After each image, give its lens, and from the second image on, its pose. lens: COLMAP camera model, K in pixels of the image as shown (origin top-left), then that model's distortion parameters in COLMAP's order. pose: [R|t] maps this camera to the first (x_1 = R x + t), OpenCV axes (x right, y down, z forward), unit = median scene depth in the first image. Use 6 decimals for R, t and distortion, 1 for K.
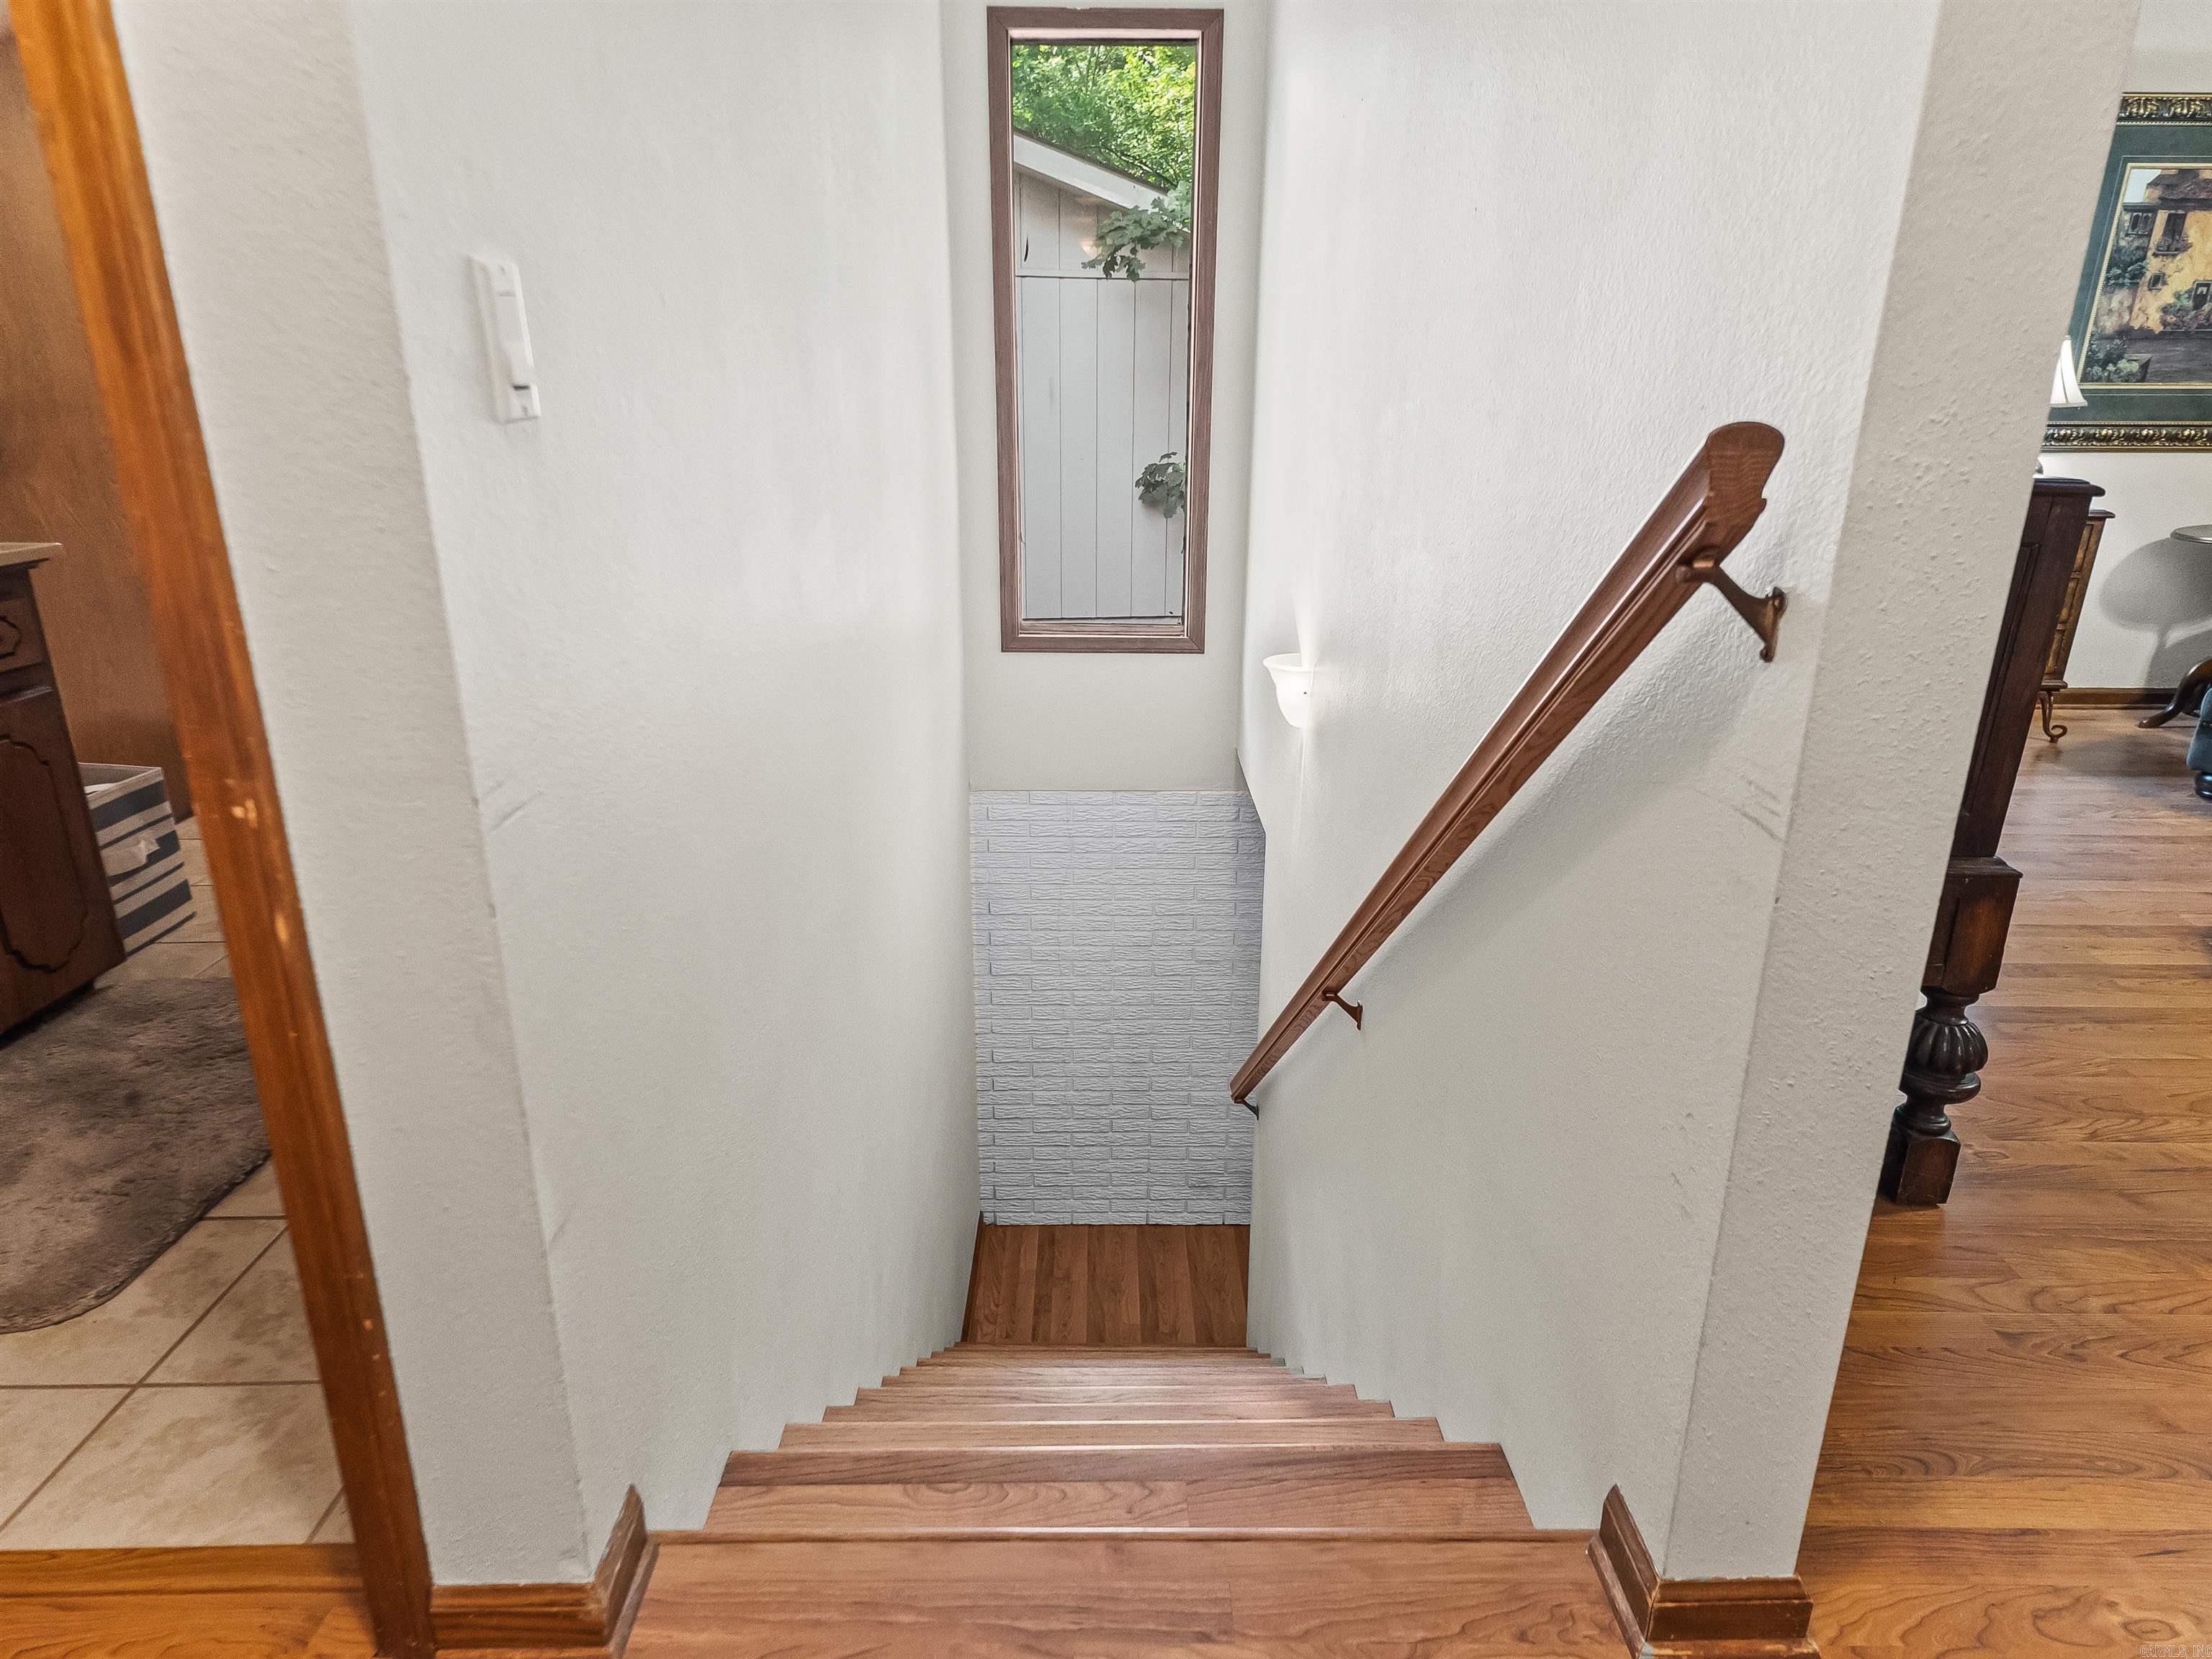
lens RADIAL K [[1309.4, 0, 1104.2], [0, 1309.4, 810.9], [0, 0, 1]] dist [0.041549, -0.022496]
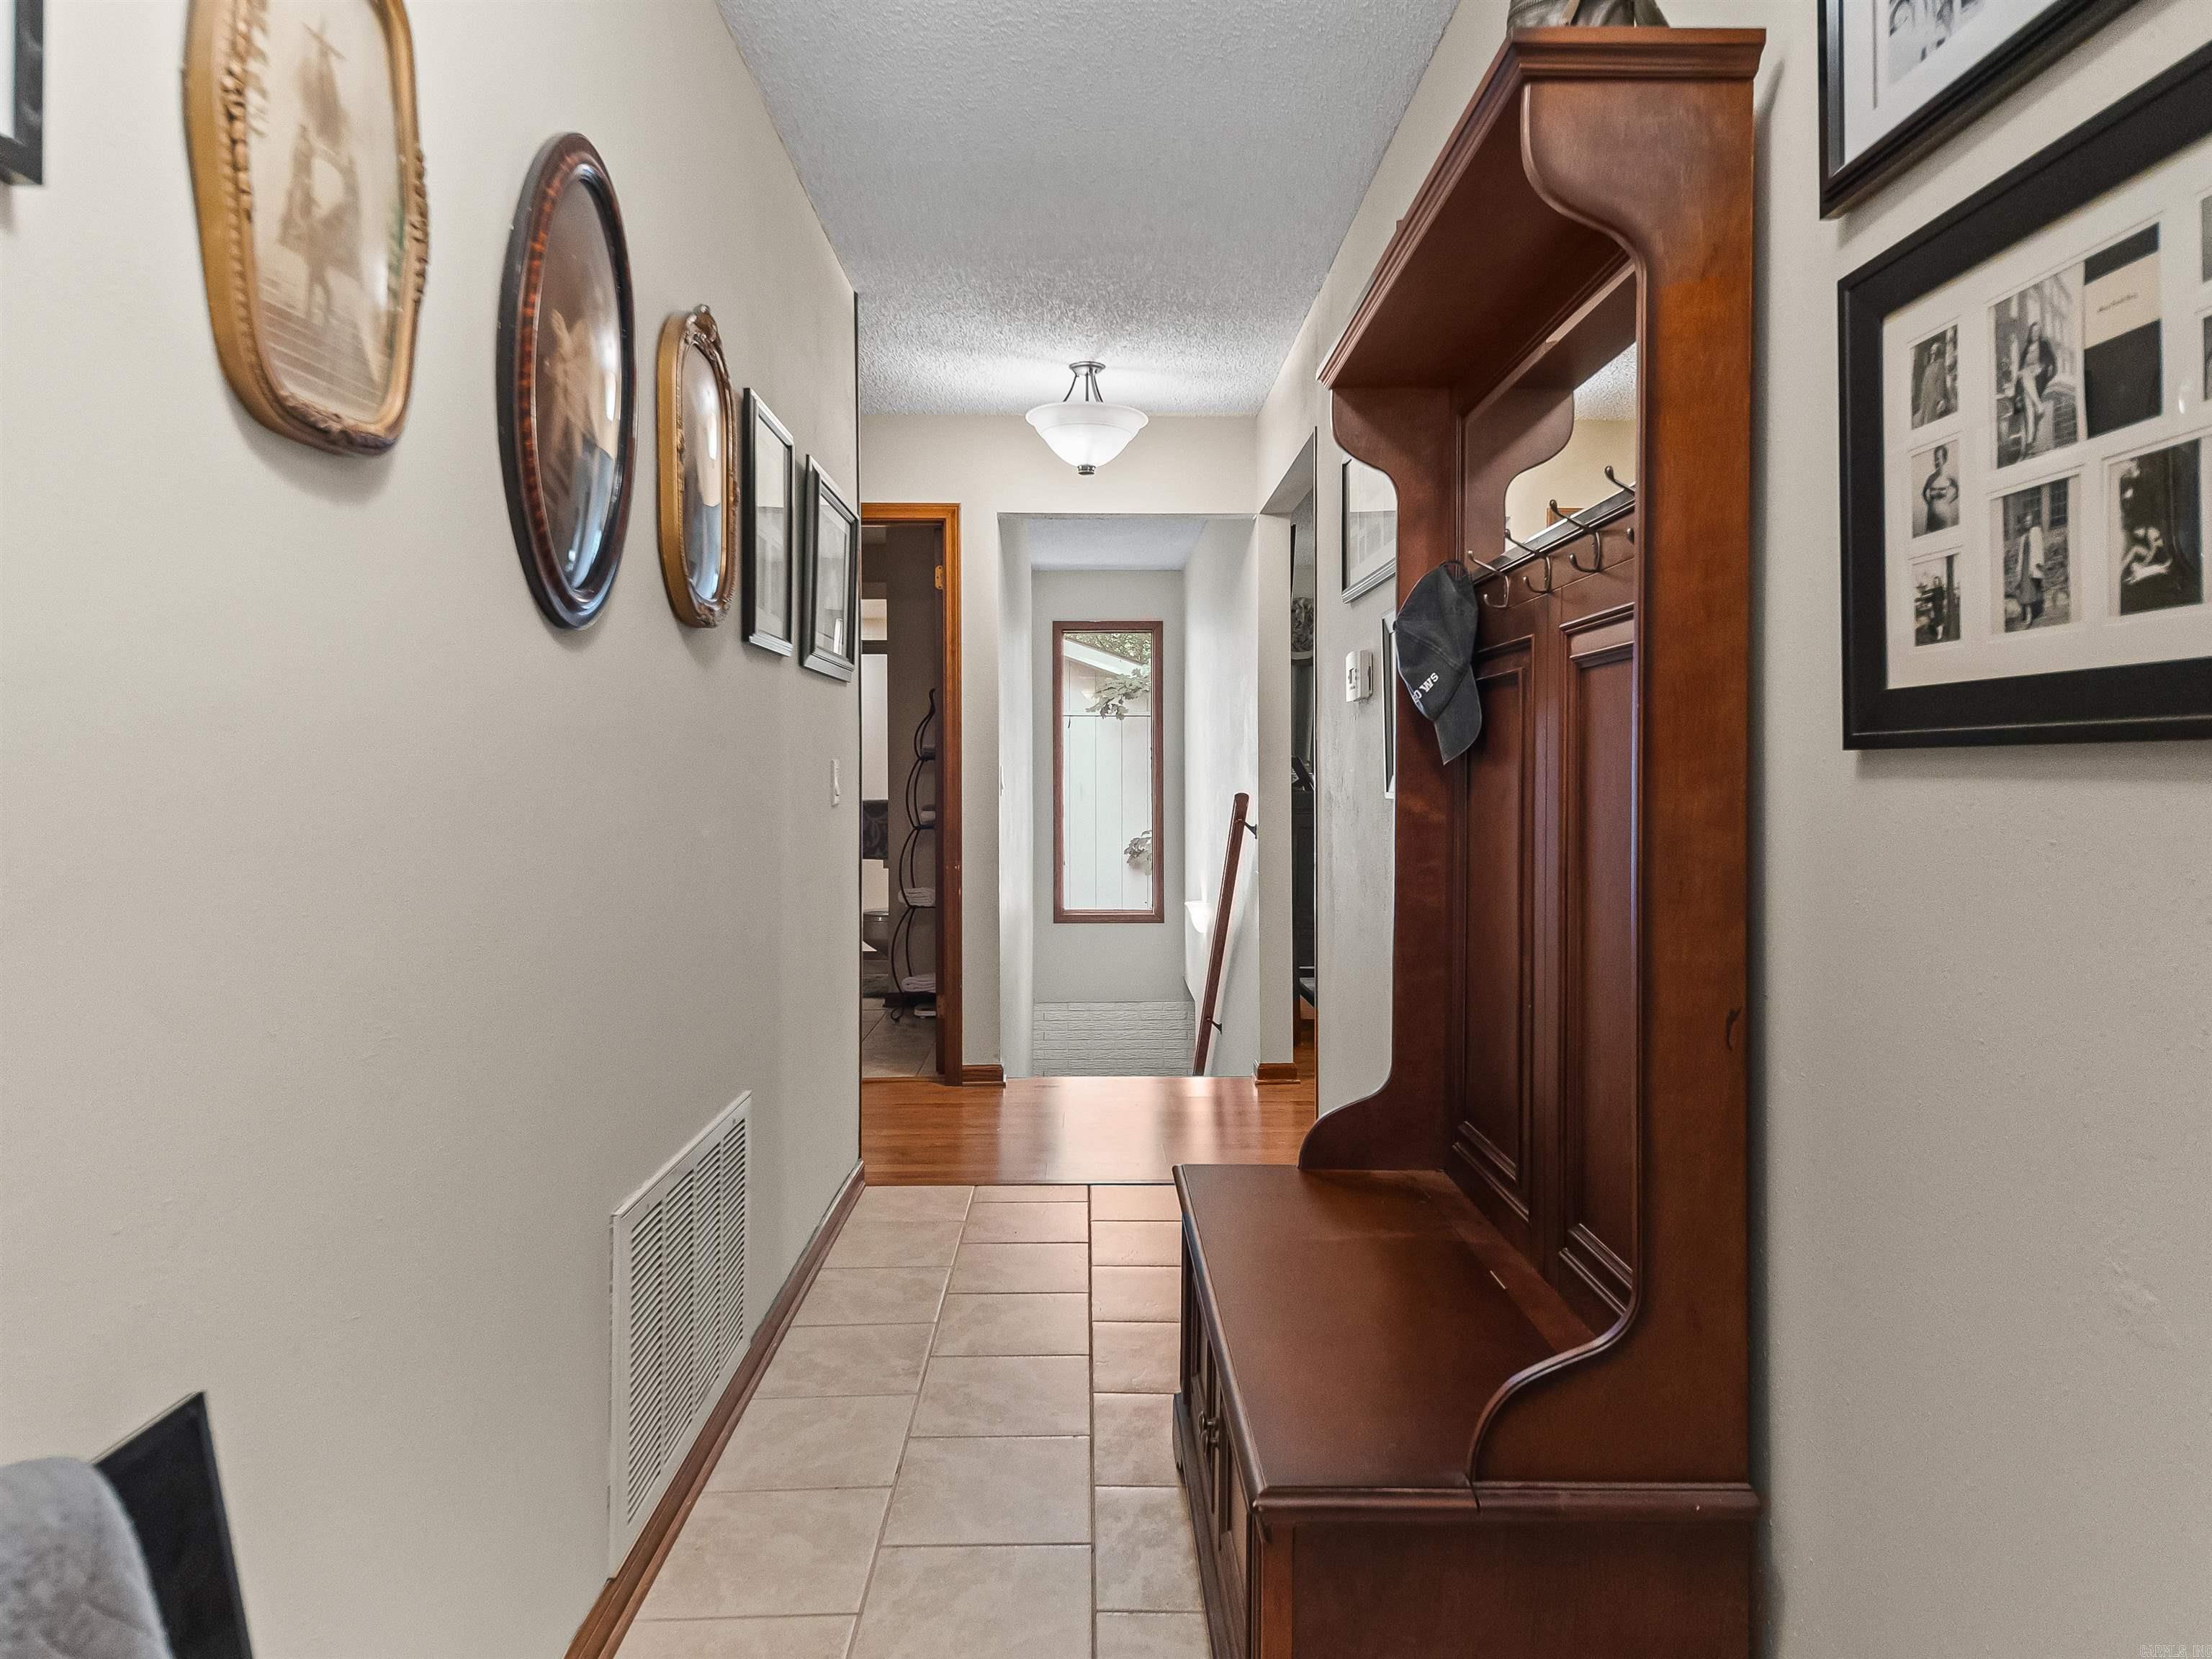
lens RADIAL K [[1309.4, 0, 1104.2], [0, 1309.4, 810.9], [0, 0, 1]] dist [0.041549, -0.022496]
pose [[0.999922, -0.007169, 0.010268, -0.012678], [0.009826, 0.957453, -0.288423, 0.124329], [-0.007763, 0.288502, 0.957448, -0.389919]]
